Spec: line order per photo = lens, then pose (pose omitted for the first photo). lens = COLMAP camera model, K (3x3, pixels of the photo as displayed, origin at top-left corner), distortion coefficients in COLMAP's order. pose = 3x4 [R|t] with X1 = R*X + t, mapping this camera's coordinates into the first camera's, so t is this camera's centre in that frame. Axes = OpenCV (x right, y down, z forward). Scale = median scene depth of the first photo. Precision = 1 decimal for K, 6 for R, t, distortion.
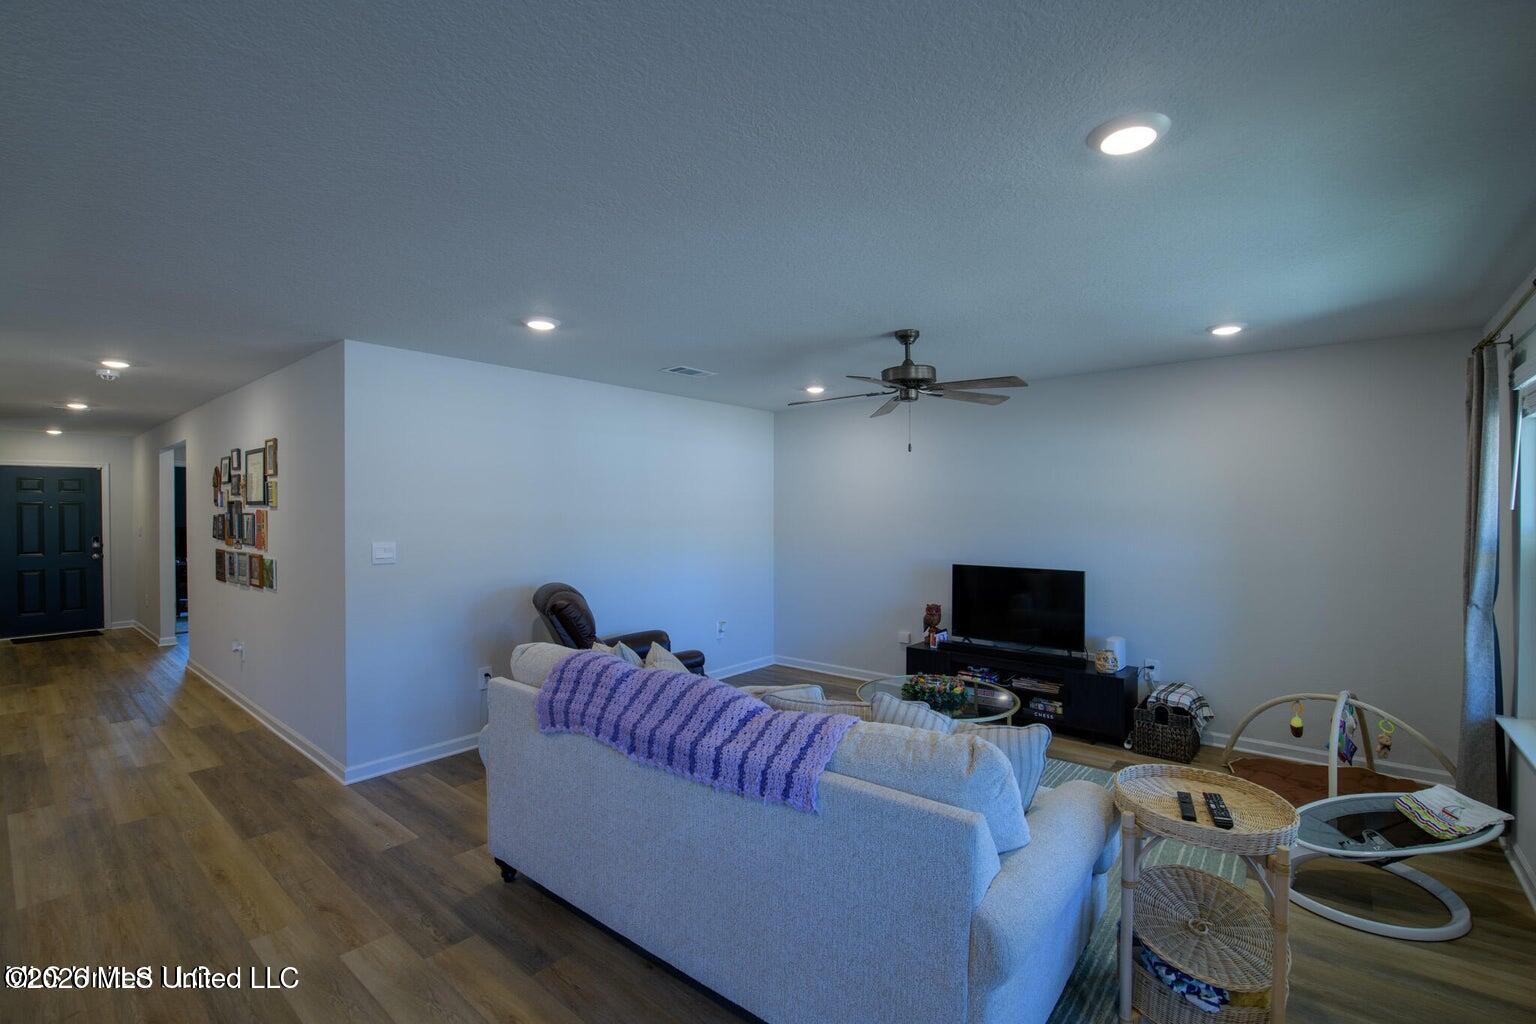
lens RADIAL K [[664.8, 0, 781.2], [0, 664.8, 513.9], [0, 0, 1]] dist [-0.002469, -0.008321]
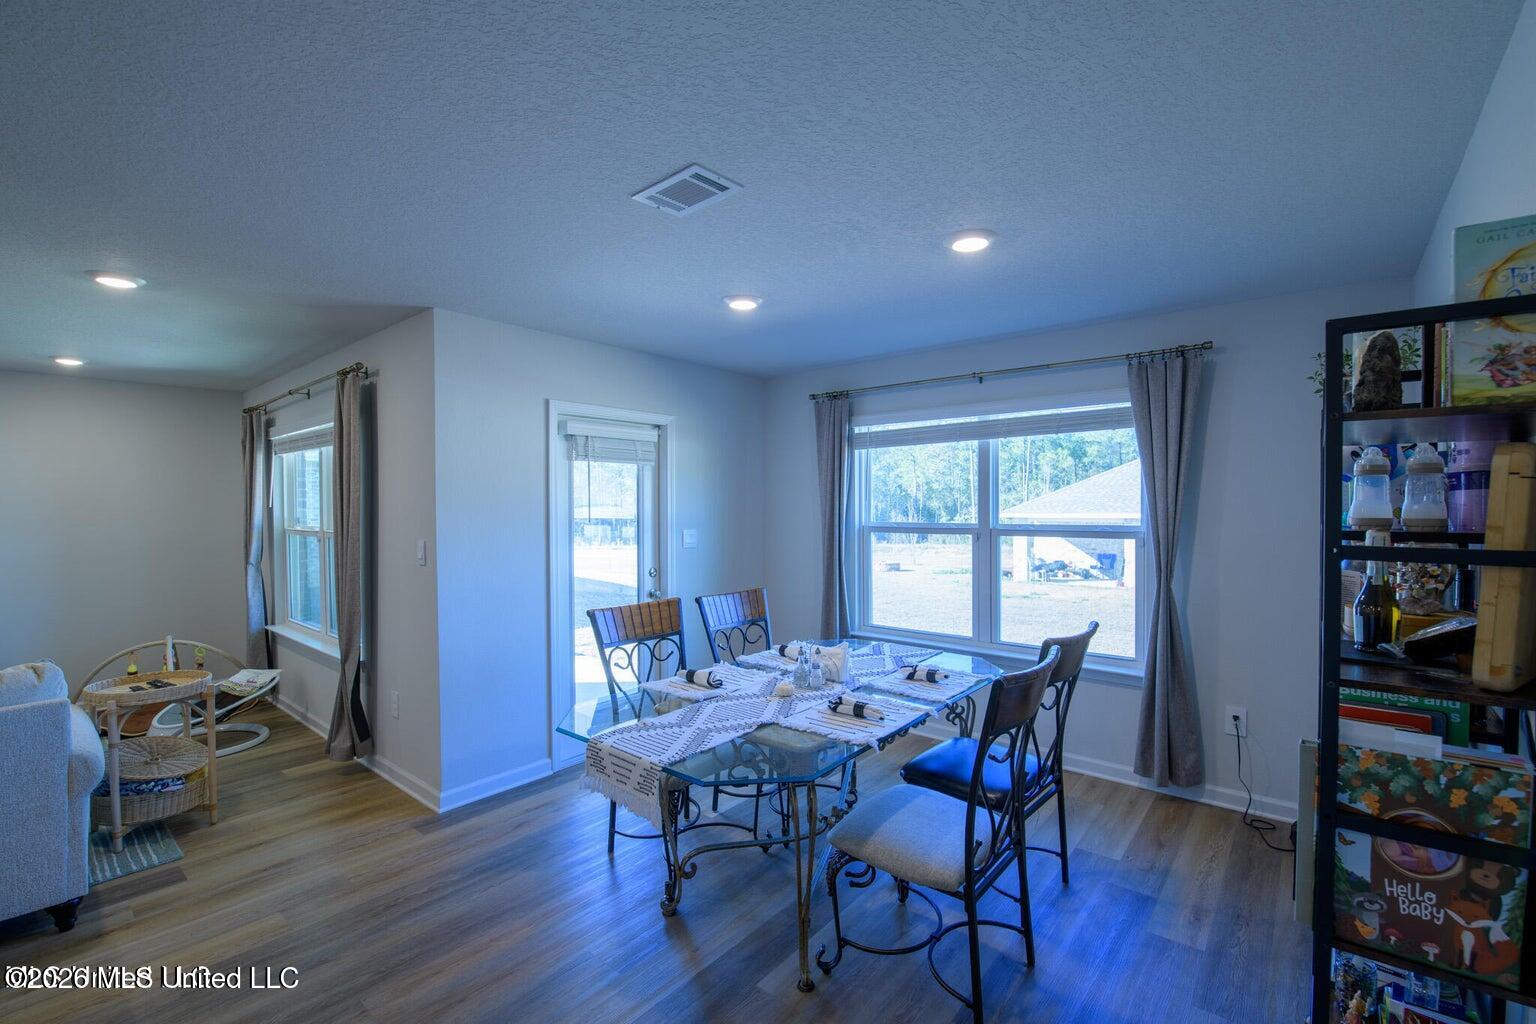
lens RADIAL K [[664.8, 0, 781.7], [0, 664.8, 510.9], [0, 0, 1]] dist [-0.002469, -0.008321]
pose [[0.004125, -0.010808, 0.999933, -0.407111], [0.013727, 0.999848, 0.010750, 0.001822], [-0.999897, 0.013682, 0.004273, -0.239837]]
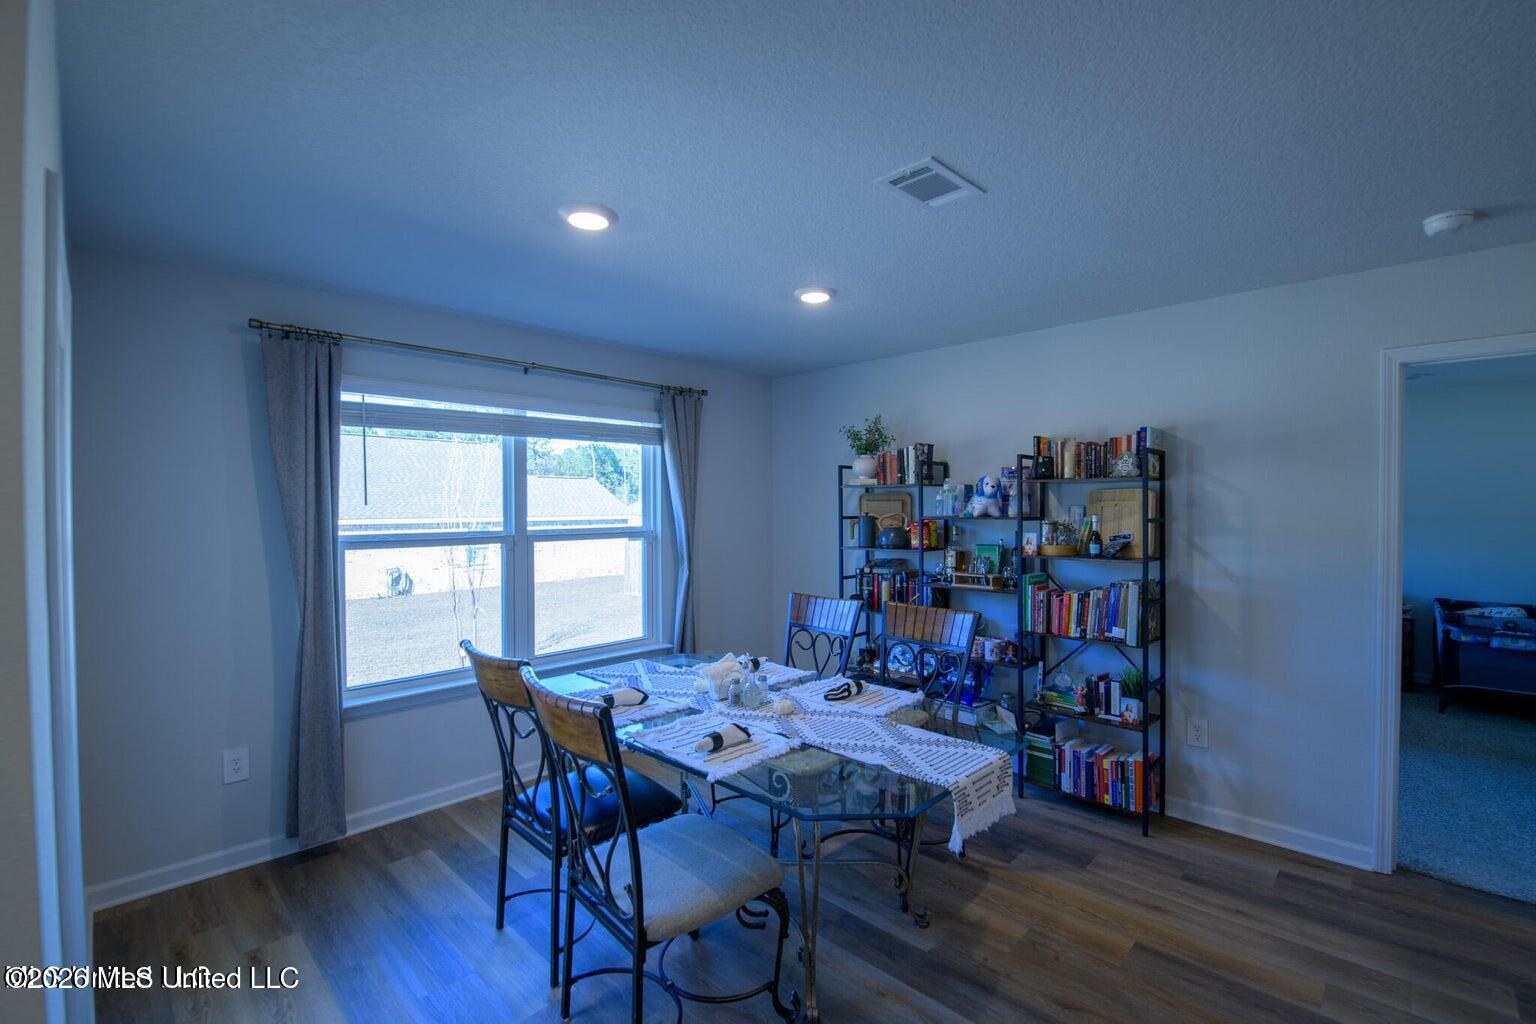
lens RADIAL K [[664.8, 0, 787.8], [0, 664.8, 513.7], [0, 0, 1]] dist [-0.002469, -0.008321]
pose [[-0.996929, 0.003184, 0.078247, 0.102453], [0.004870, 0.999760, 0.021357, -0.003300], [-0.078160, 0.021673, -0.996705, 0.269920]]
